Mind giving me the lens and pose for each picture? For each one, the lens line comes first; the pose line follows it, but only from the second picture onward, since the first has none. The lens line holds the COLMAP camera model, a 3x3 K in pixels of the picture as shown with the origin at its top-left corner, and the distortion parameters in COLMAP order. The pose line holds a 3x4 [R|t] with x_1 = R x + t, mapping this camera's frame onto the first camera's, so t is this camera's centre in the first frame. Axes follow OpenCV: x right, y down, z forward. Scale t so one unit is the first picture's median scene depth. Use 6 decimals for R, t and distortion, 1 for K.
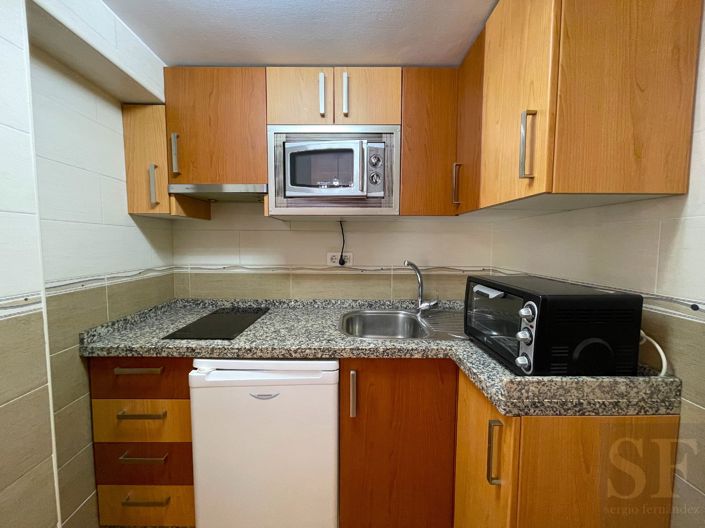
lens RADIAL K [[281.6, 0, 354.2], [0, 281.6, 265.1], [0, 0, 1]] dist [-0.001603, -0.000066]
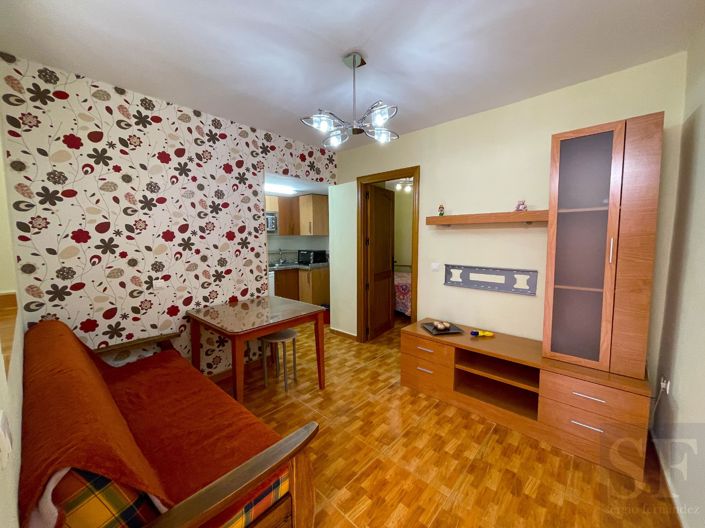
lens RADIAL K [[281.6, 0, 353.3], [0, 281.6, 261.8], [0, 0, 1]] dist [-0.001603, -0.000066]
pose [[0.676376, -0.070200, 0.733203, -3.156892], [0.057338, 0.997445, 0.042605, 0.117671], [-0.734321, 0.013223, 0.678673, -3.684020]]
